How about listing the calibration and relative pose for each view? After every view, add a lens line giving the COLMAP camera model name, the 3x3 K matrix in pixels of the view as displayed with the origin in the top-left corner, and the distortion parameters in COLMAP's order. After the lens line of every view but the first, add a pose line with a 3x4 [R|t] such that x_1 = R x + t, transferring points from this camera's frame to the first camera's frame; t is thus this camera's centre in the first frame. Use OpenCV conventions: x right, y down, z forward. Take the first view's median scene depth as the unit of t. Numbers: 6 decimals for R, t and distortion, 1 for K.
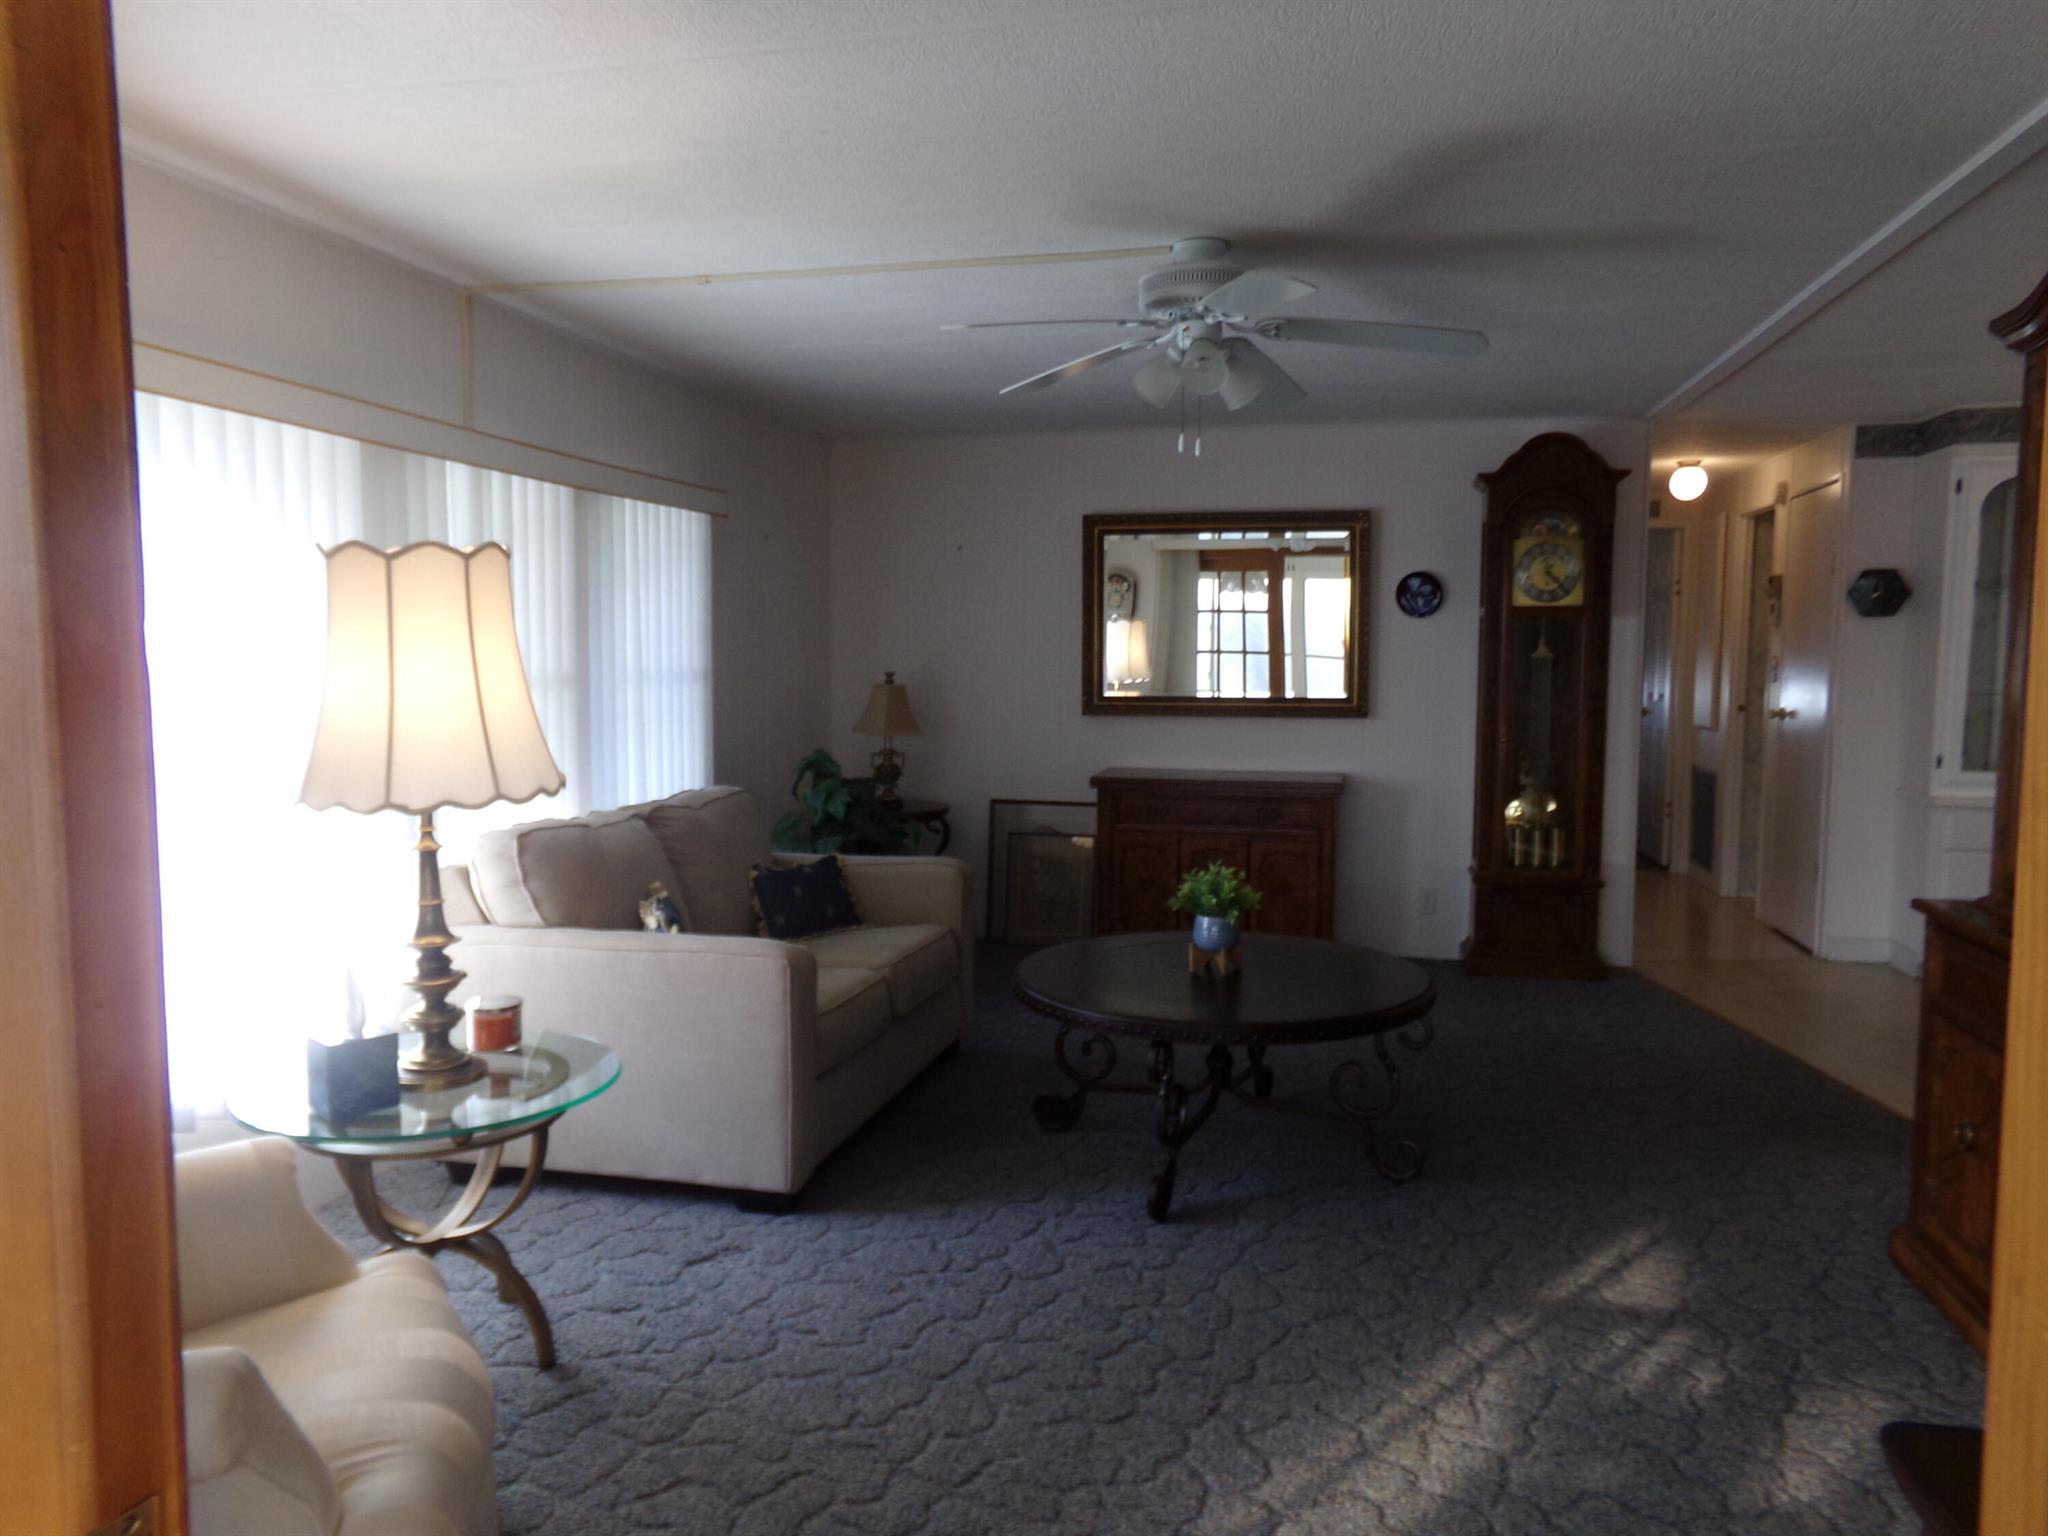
lens RADIAL K [[1402.6, 0, 1030.9], [0, 1402.6, 773.7], [0, 0, 1]] dist [-0.025378, 0.070984]
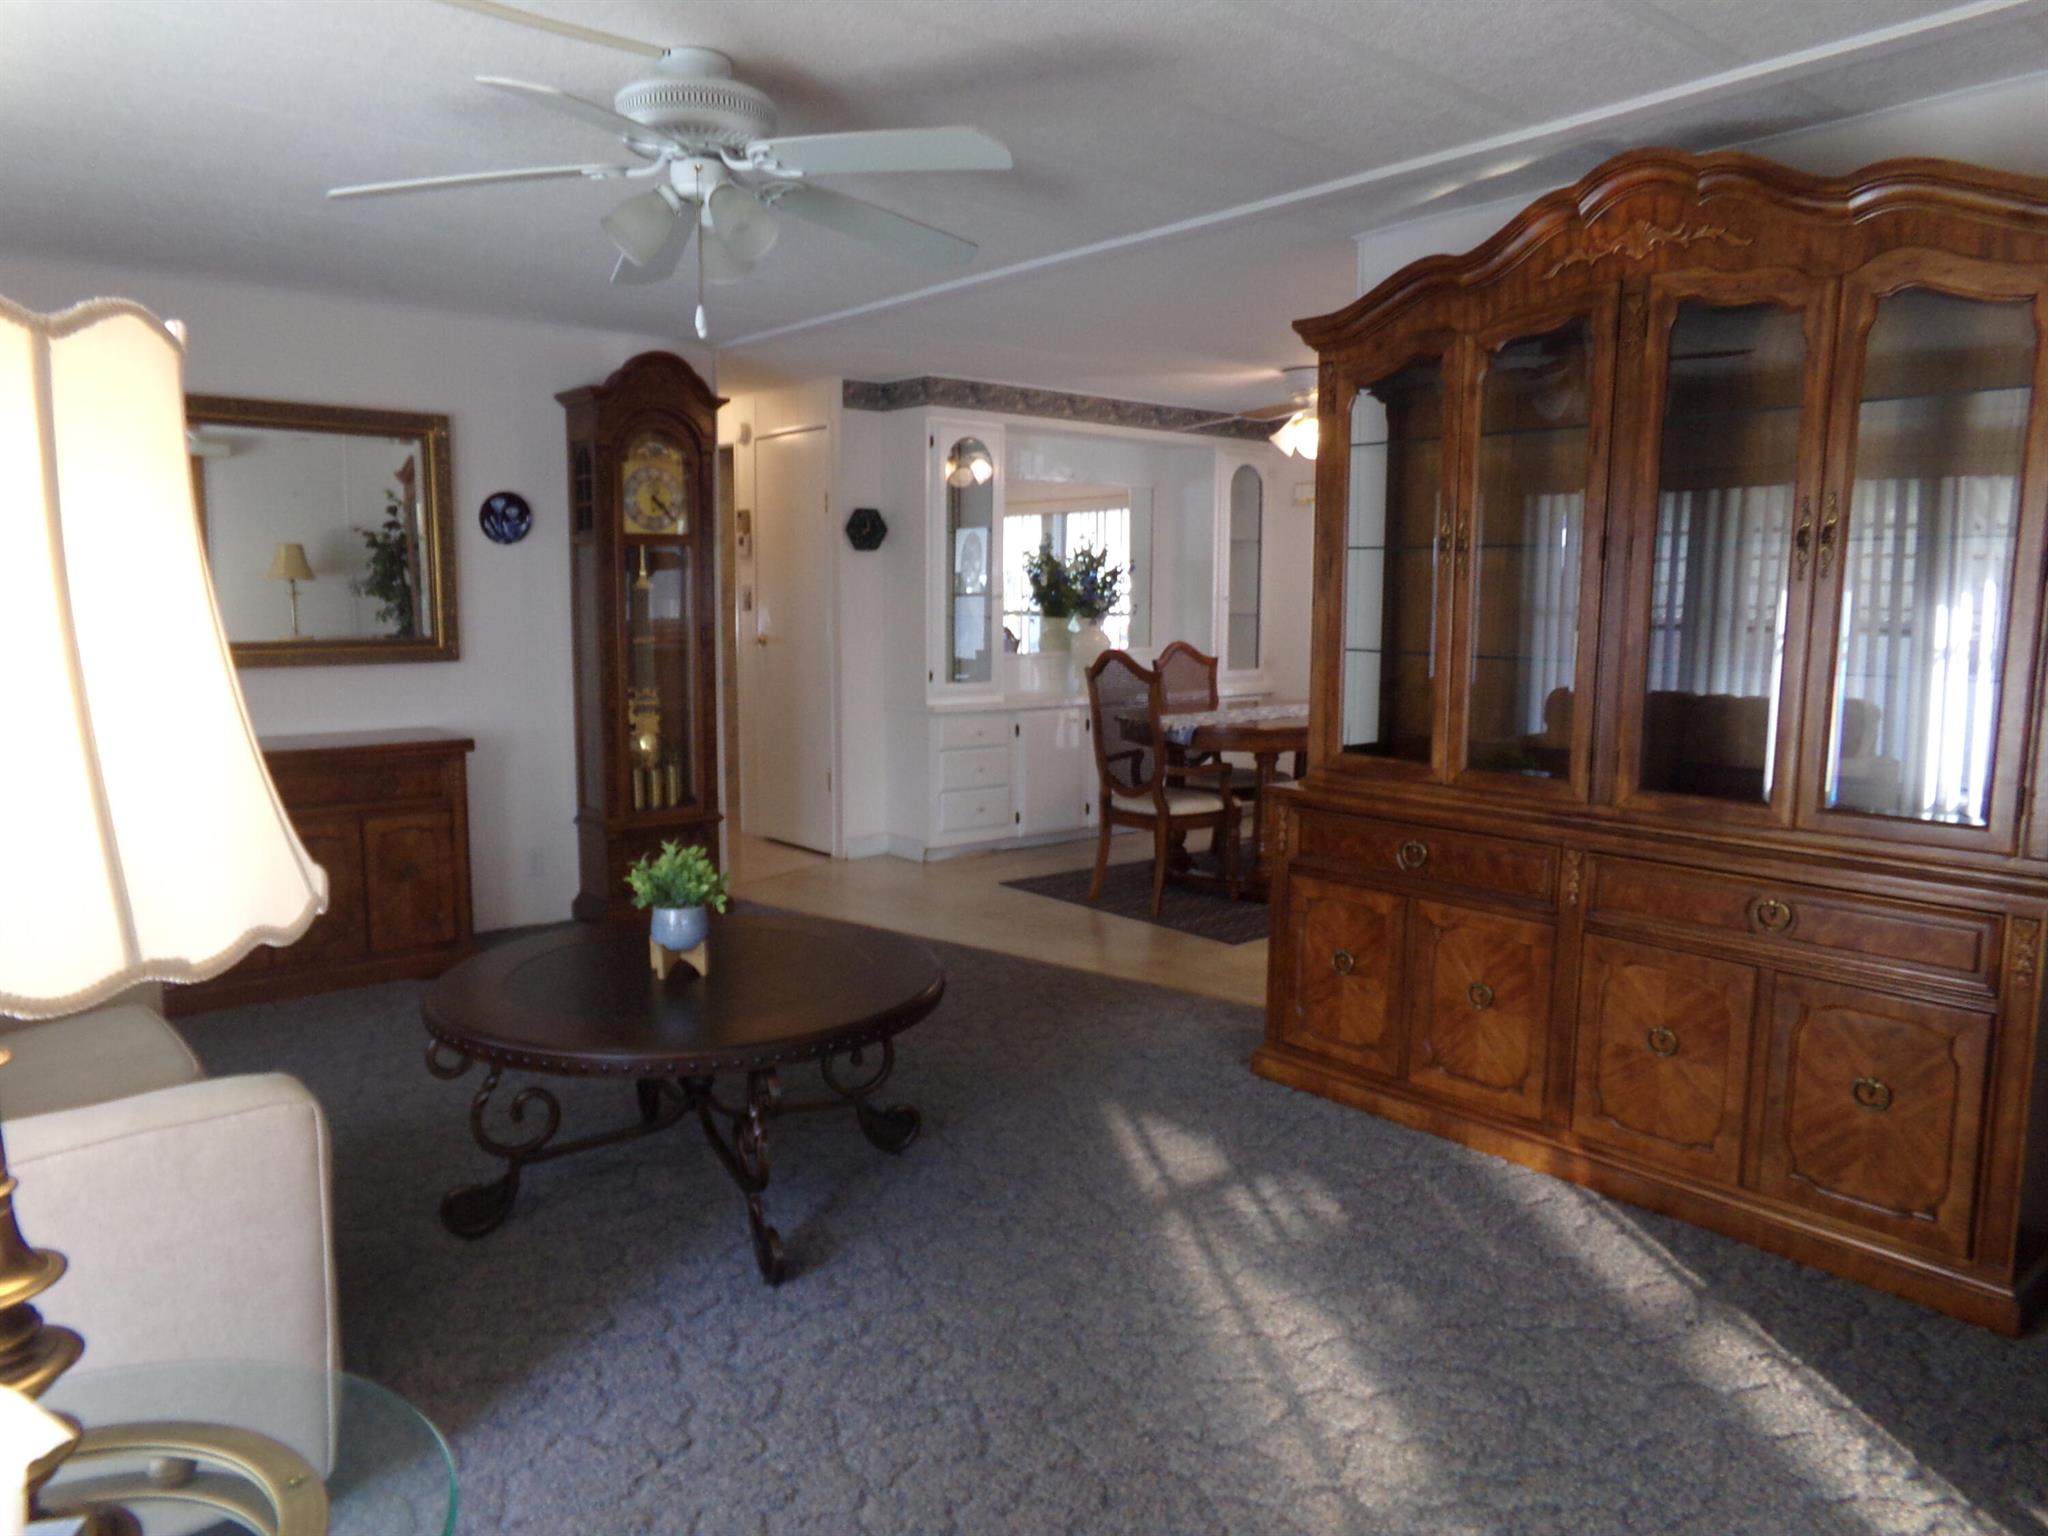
lens RADIAL K [[1402.6, 0, 1030.9], [0, 1402.6, 773.7], [0, 0, 1]] dist [-0.025378, 0.070984]
pose [[0.605940, -0.107380, 0.788230, -0.244834], [0.069771, 0.994203, 0.081804, -0.018219], [-0.792445, 0.005427, 0.609919, 0.219044]]
